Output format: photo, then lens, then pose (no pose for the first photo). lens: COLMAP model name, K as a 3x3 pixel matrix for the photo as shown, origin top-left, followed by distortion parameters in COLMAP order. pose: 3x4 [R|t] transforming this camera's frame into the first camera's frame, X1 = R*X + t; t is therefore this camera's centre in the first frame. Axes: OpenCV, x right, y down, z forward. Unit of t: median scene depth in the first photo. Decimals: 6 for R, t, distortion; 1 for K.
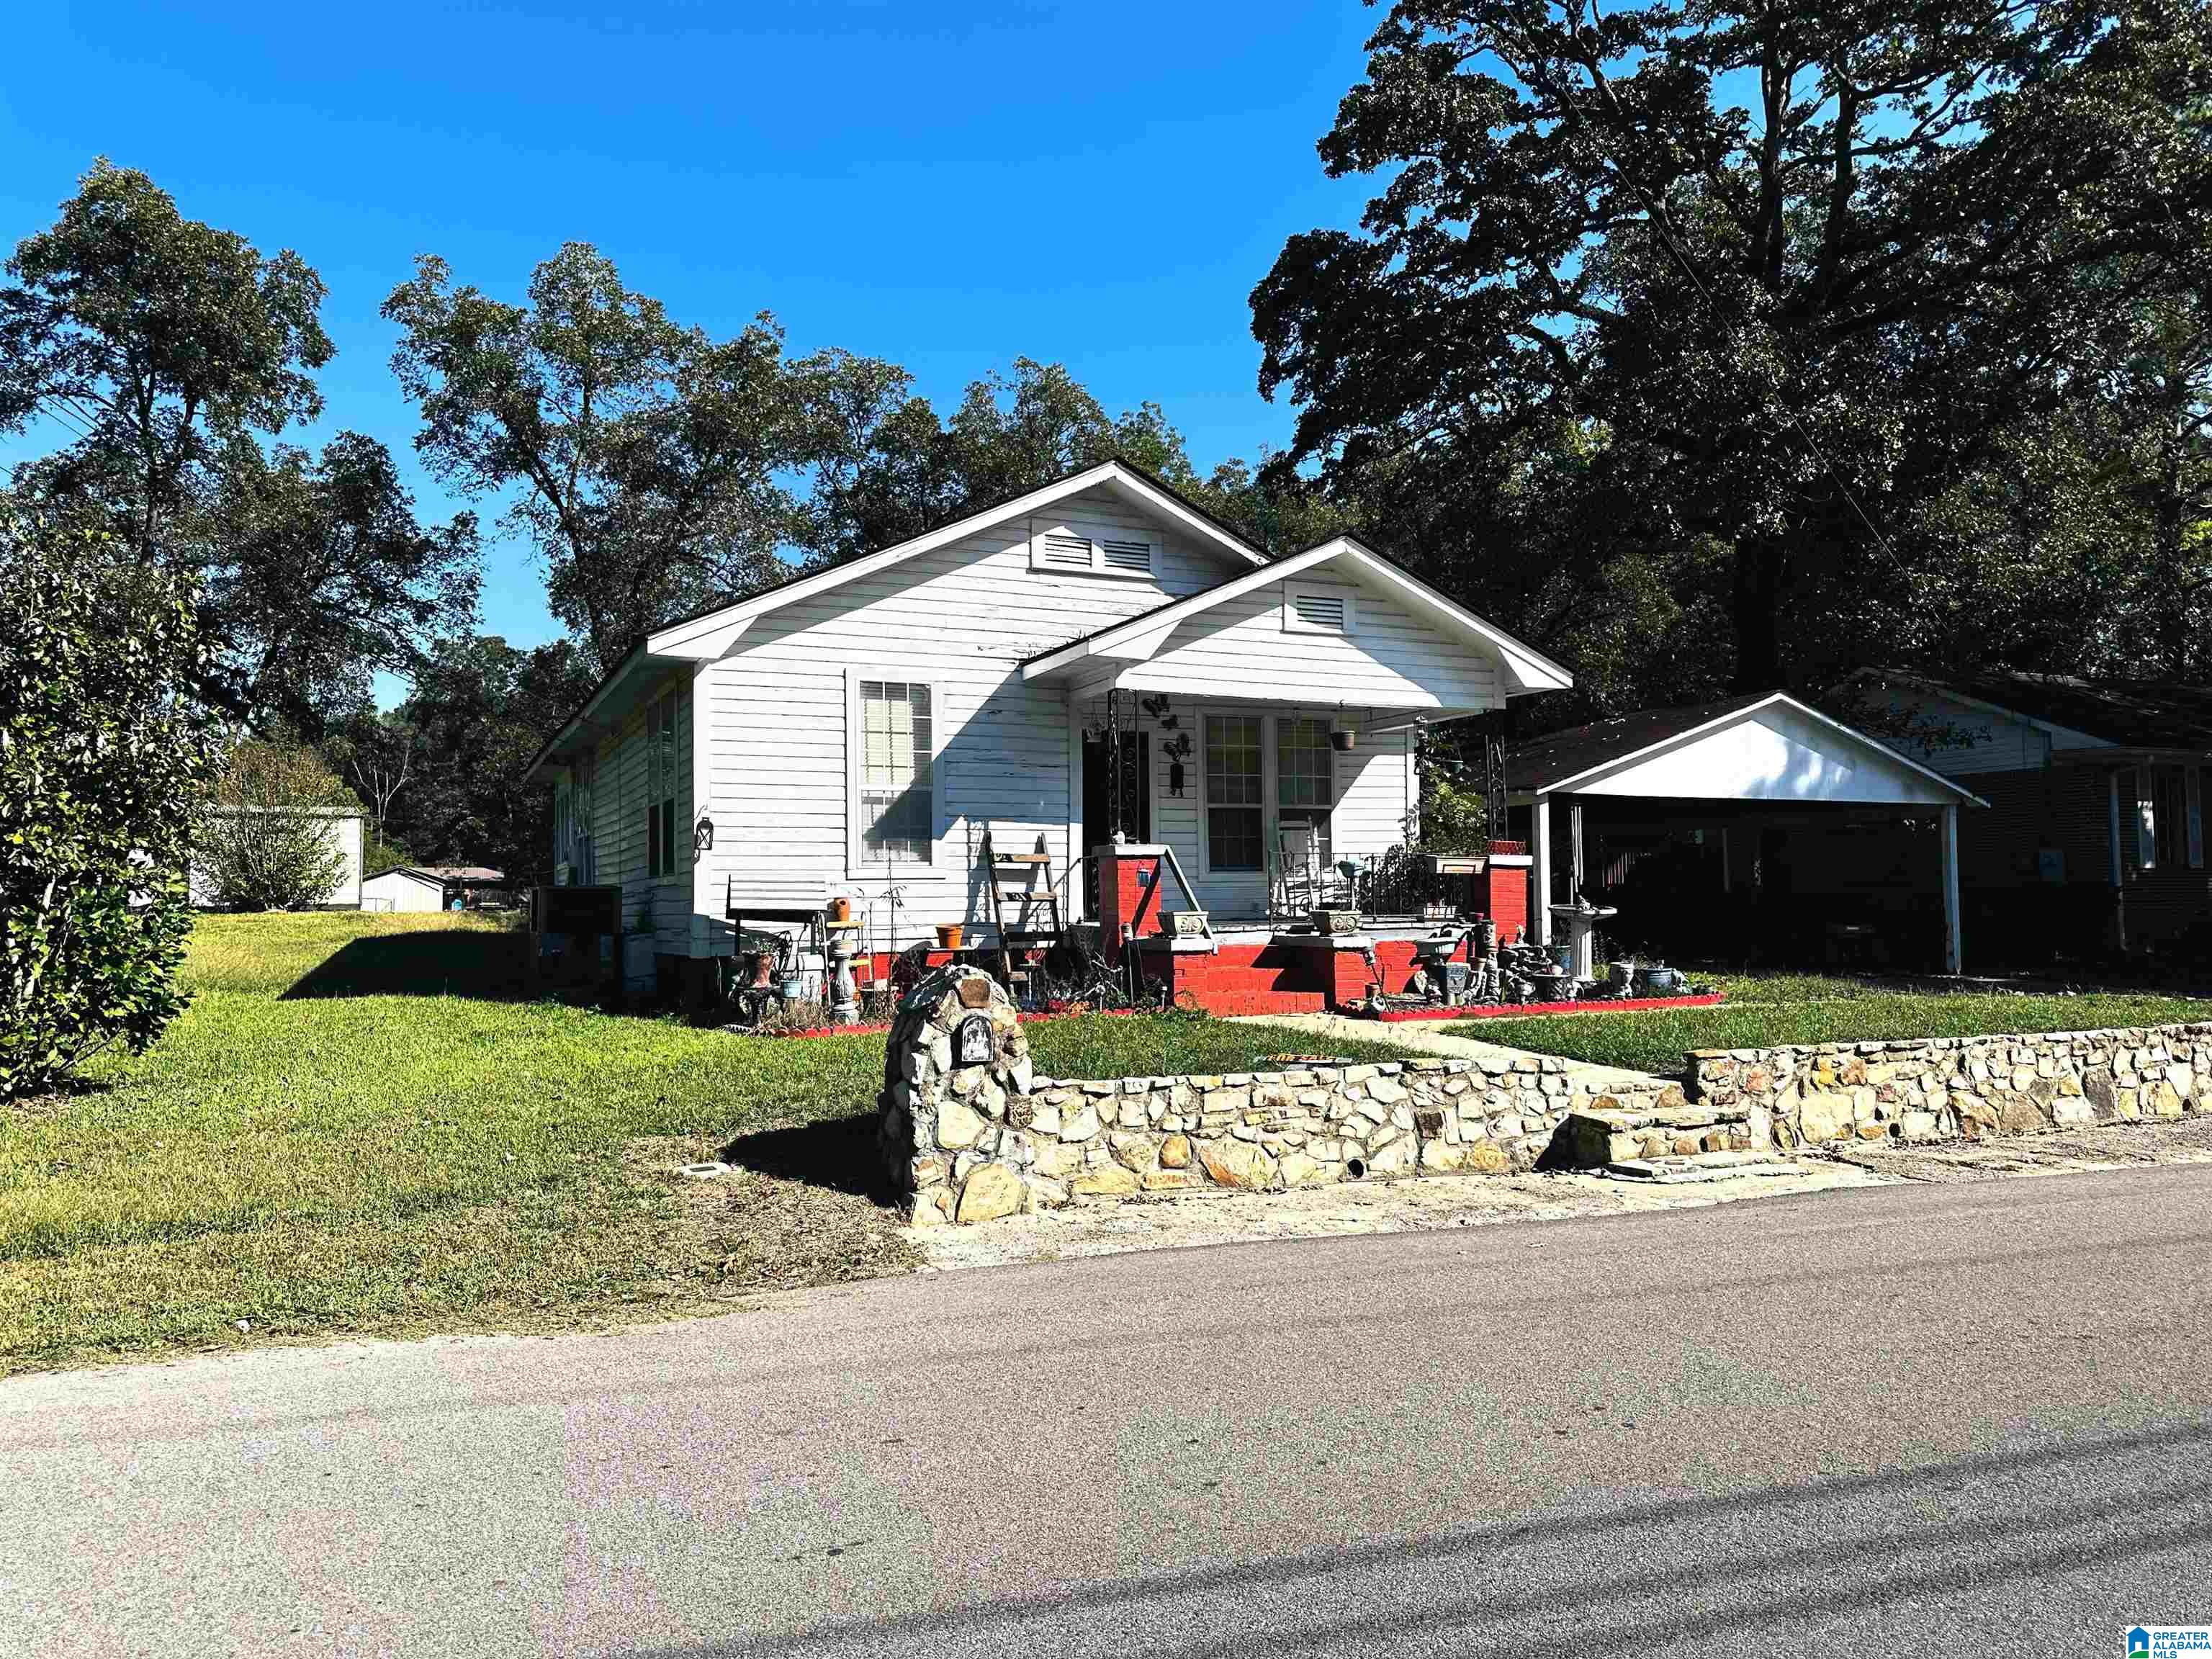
lens RADIAL K [[1664.9, 0, 951.1], [0, 1664.9, 829.3], [0, 0, 1]] dist [0.106614, -0.184734]
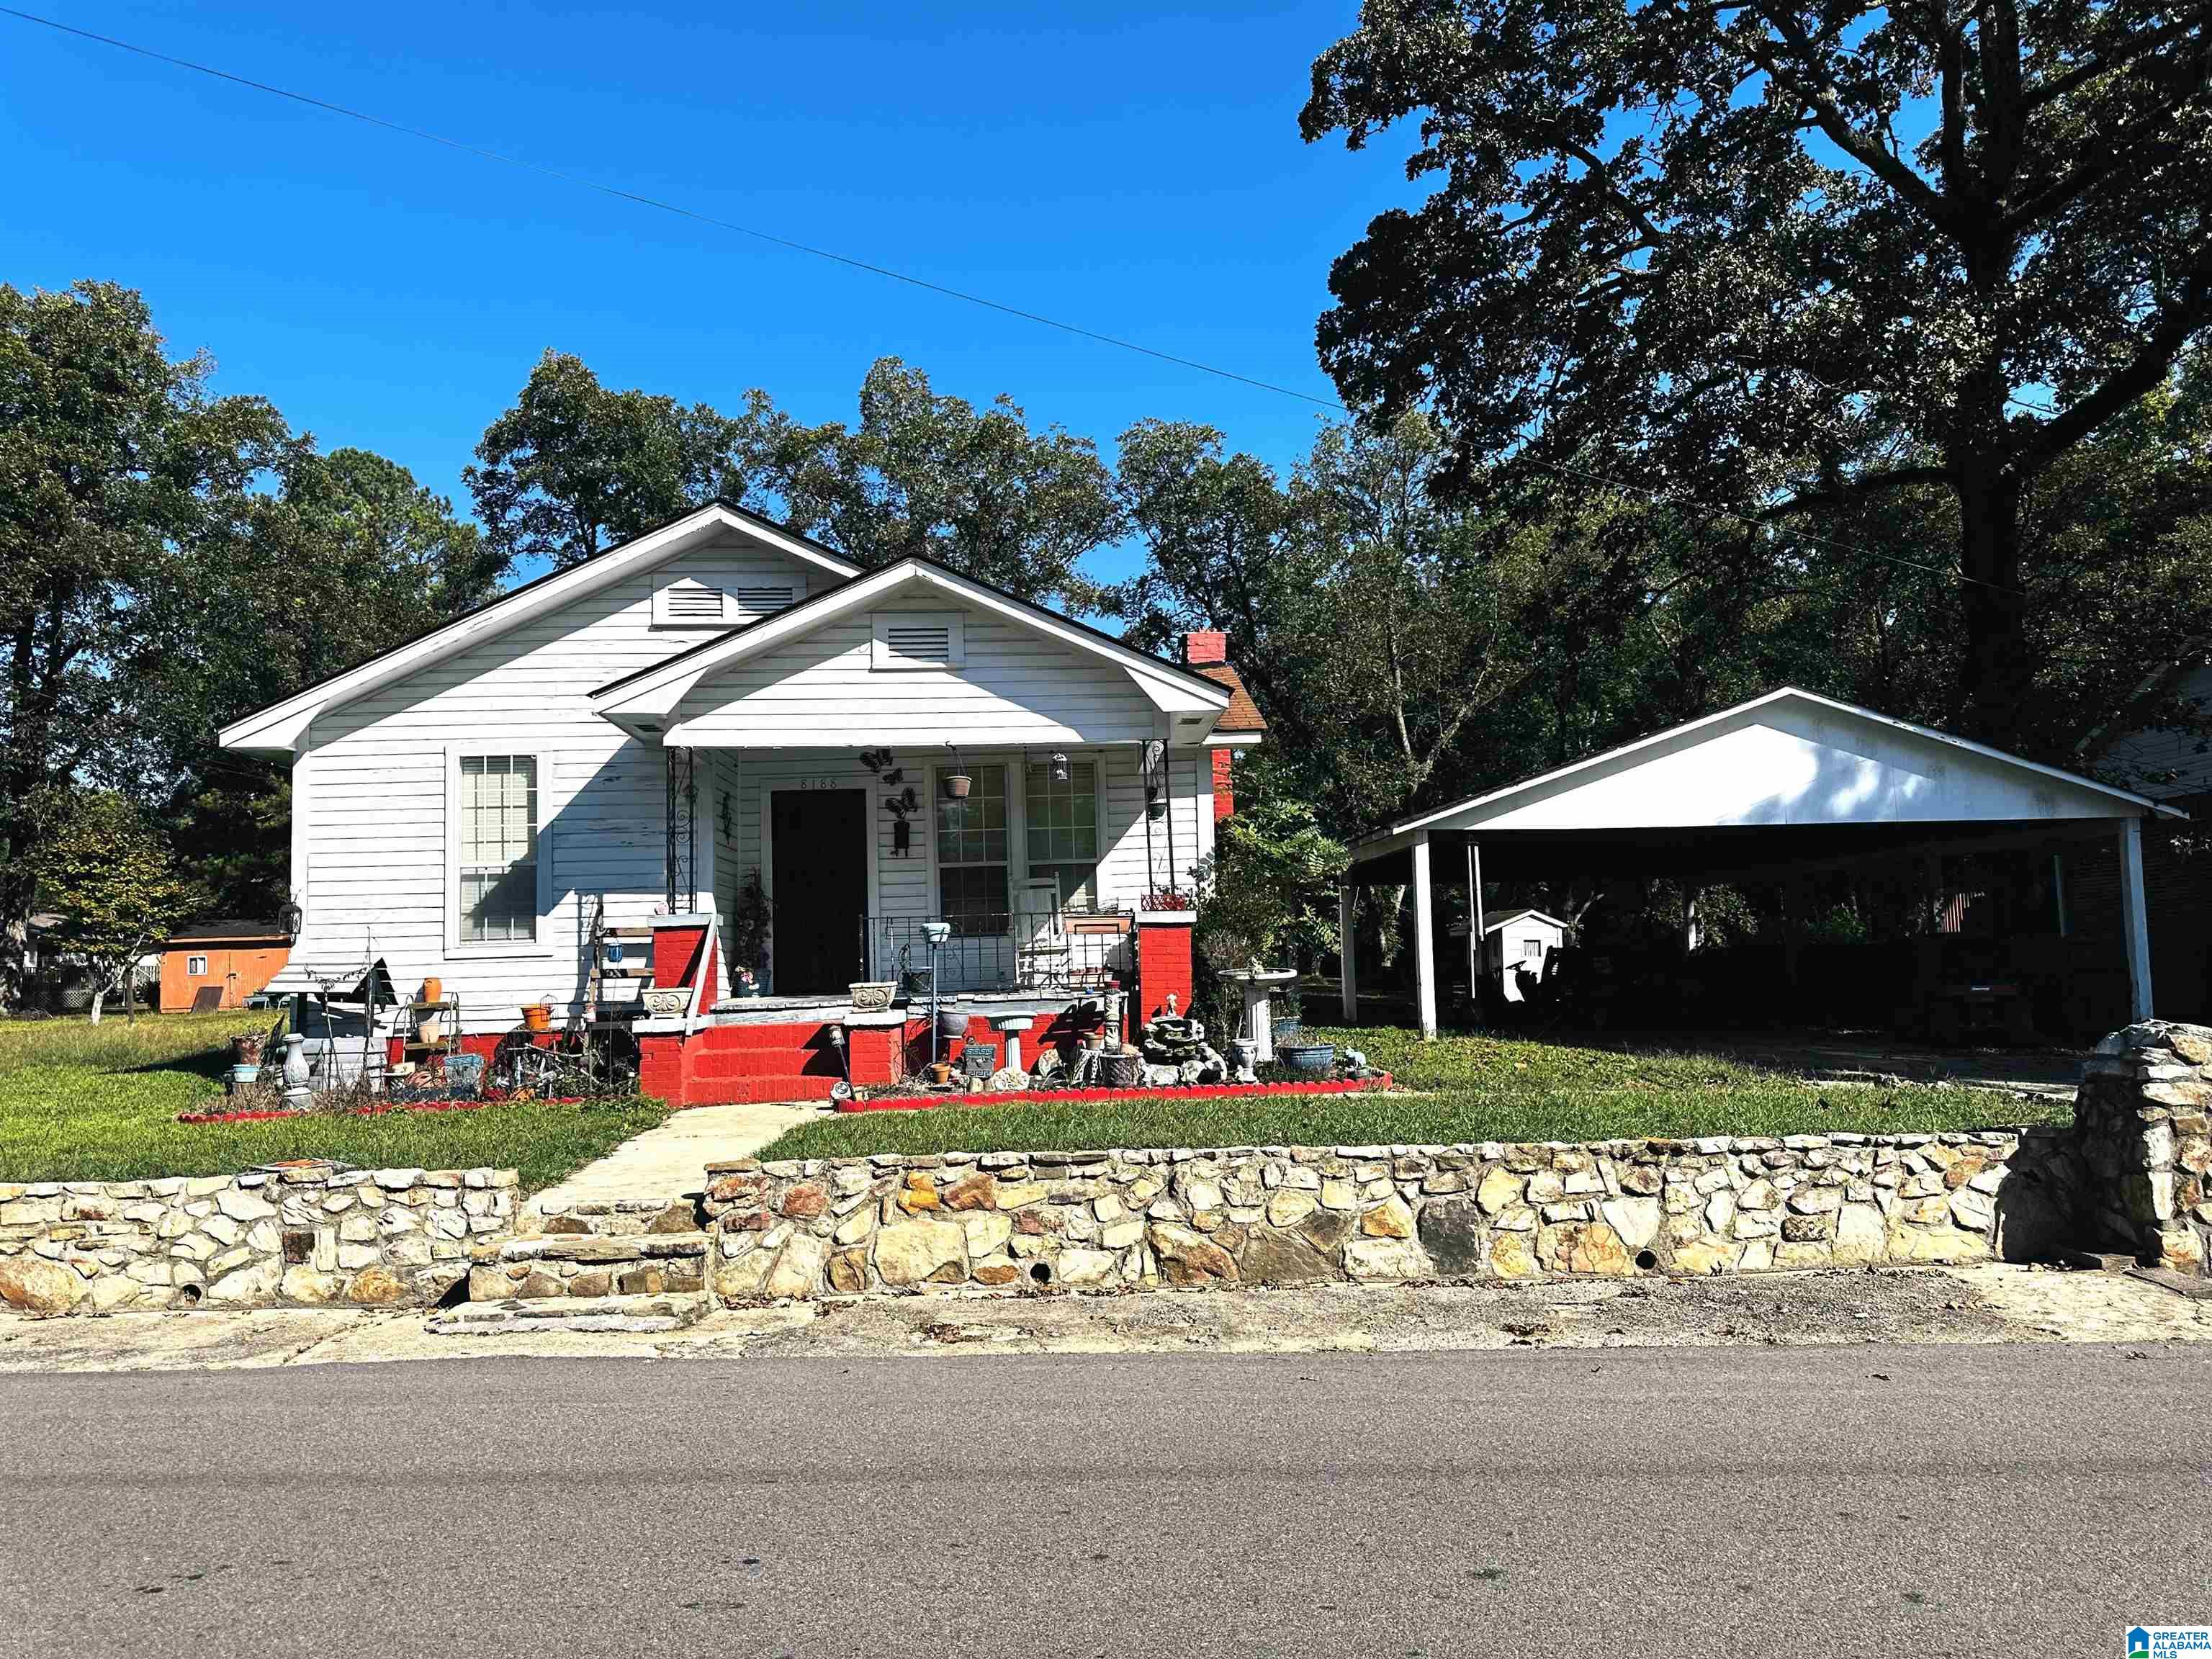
lens RADIAL K [[1596.8, 0, 1102.9], [0, 1596.8, 858.8], [0, 0, 1]] dist [0.058182, -0.104237]
pose [[0.928437, -0.044433, -0.368824, 0.784815], [0.036465, 0.998927, -0.028548, 0.014452], [0.369696, 0.013056, 0.929061, 0.317526]]
